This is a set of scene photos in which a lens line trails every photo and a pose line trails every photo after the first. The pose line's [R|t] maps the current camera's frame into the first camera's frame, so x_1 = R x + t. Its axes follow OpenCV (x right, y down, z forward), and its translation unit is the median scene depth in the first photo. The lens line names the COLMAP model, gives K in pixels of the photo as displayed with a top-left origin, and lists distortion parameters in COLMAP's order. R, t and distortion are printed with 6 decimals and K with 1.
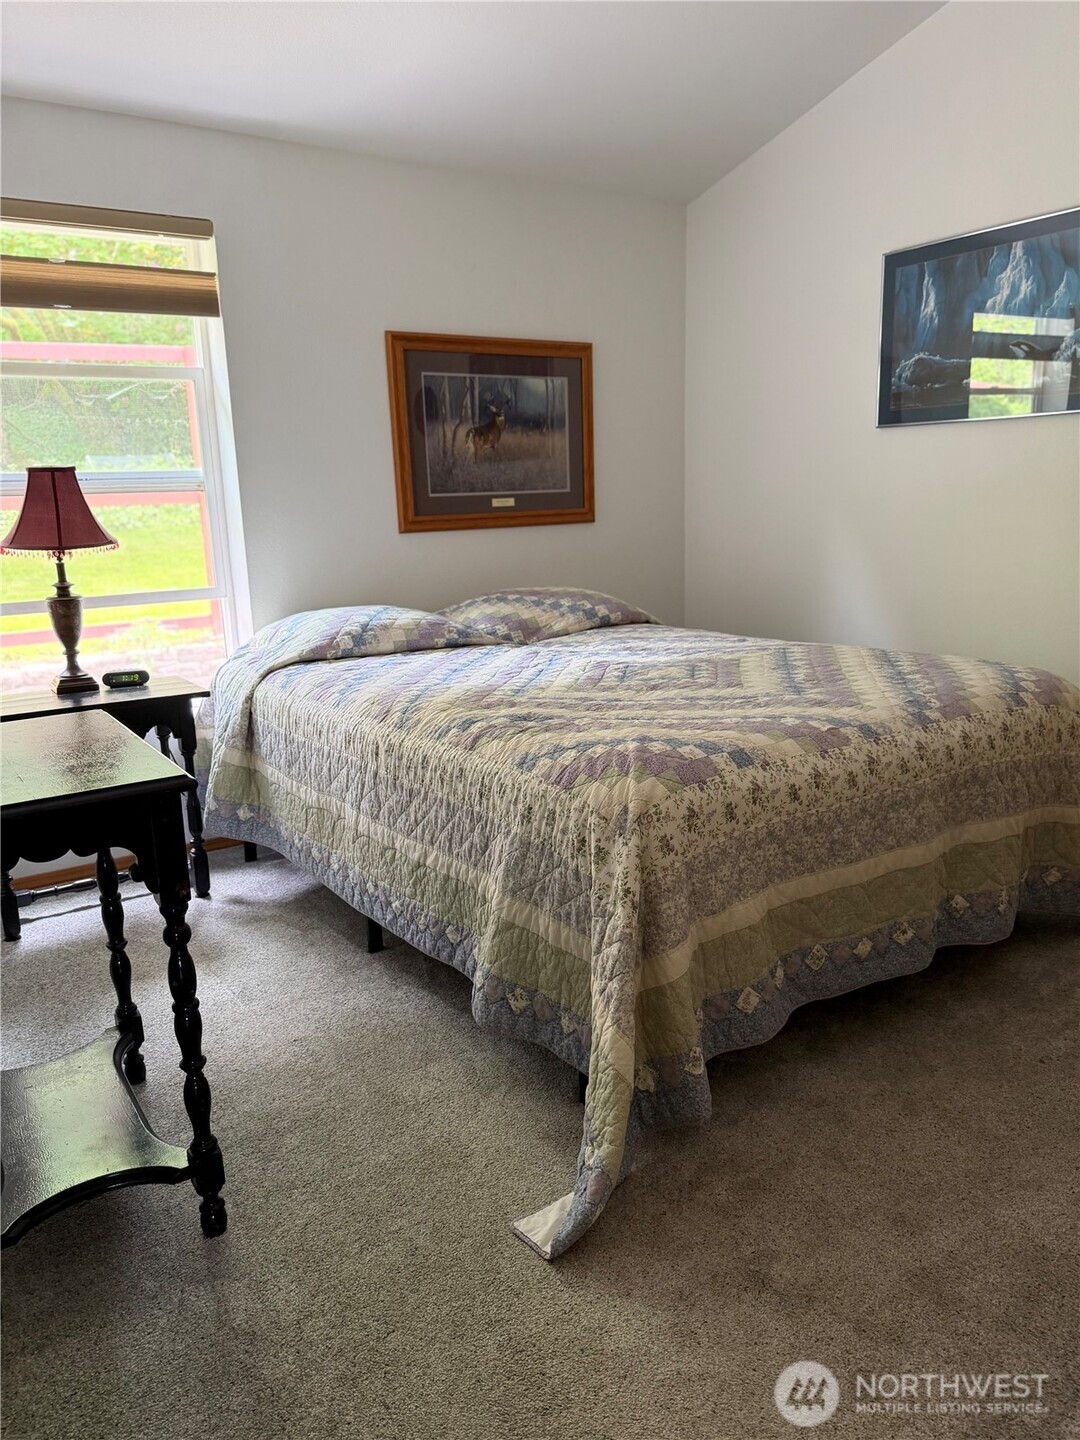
lens RADIAL K [[1005.7, 0, 540.0], [0, 1005.7, 720.0], [0, 0, 1]] dist [-0.004151, -0.001082]
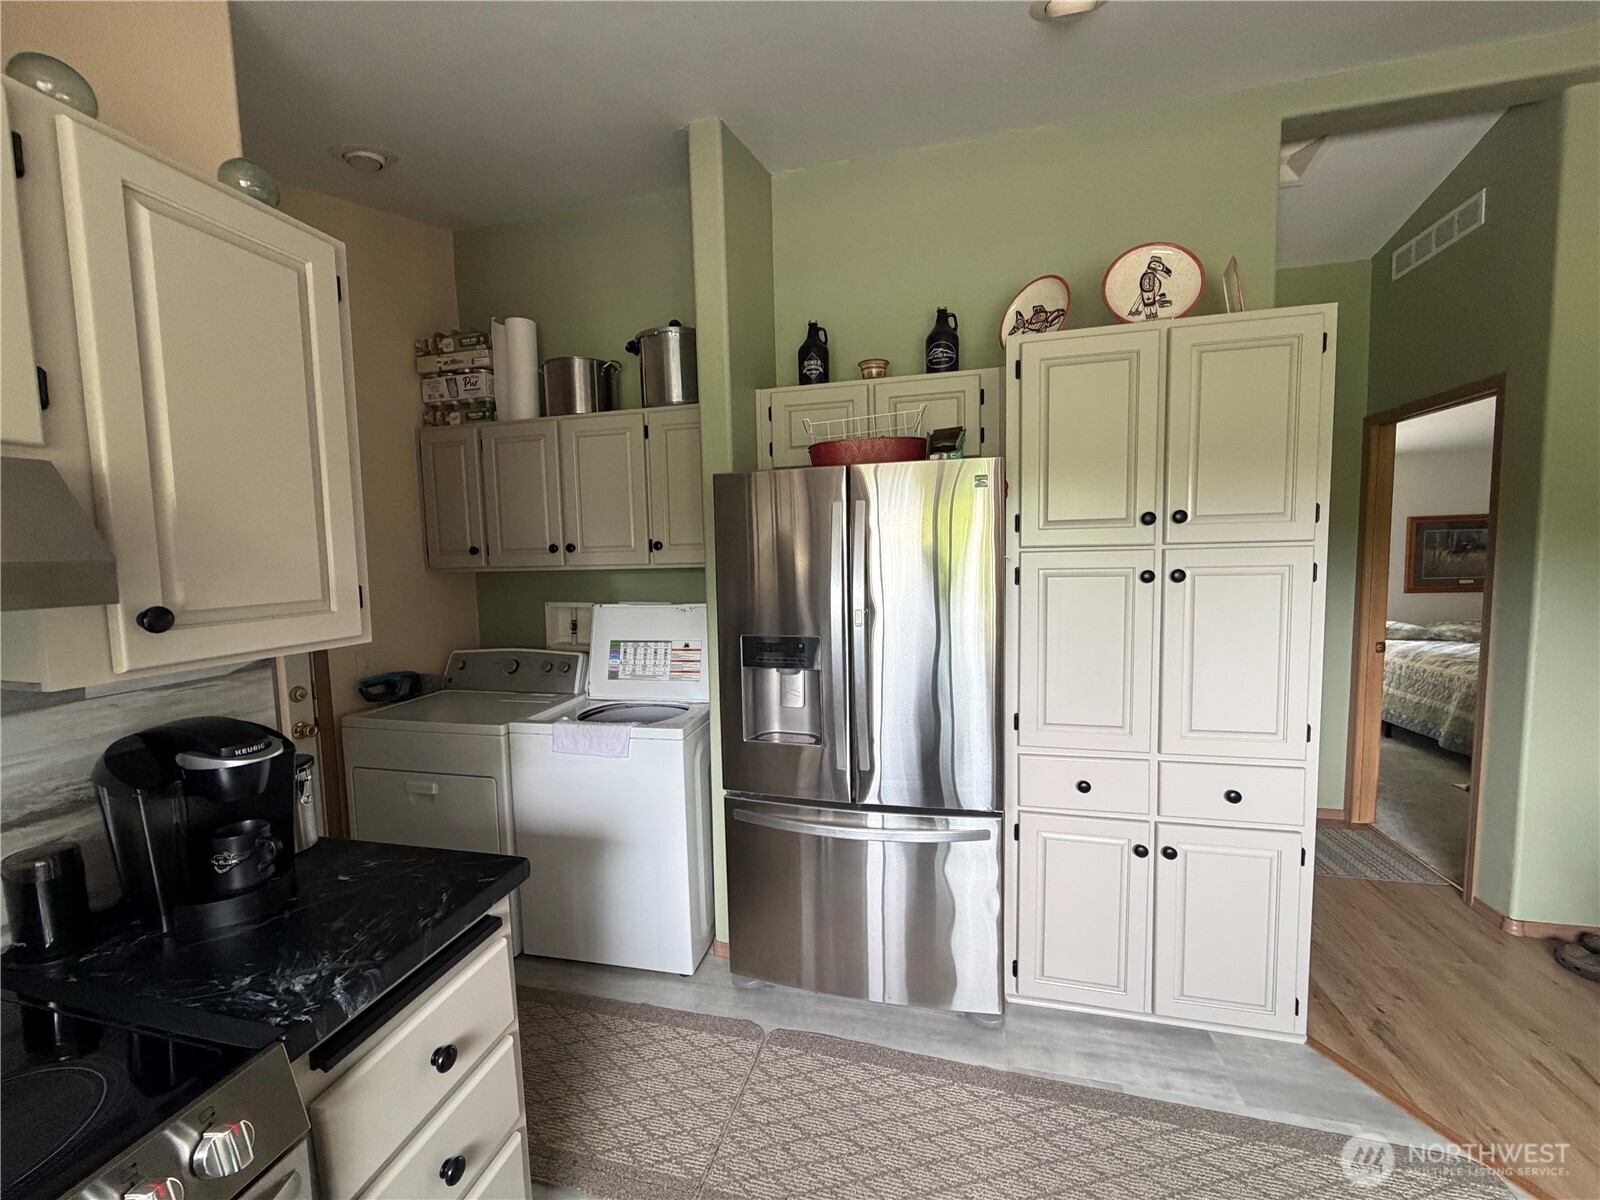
lens RADIAL K [[642.8, 0, 800.0], [0, 642.8, 600.0], [0, 0, 1]] dist [0.000393, 0.000058]
pose [[0.675977, 0.076718, -0.732919, 0.023071], [-0.158931, 0.986338, -0.043339, 0.202990], [0.719581, 0.145779, 0.678934, -1.690561]]
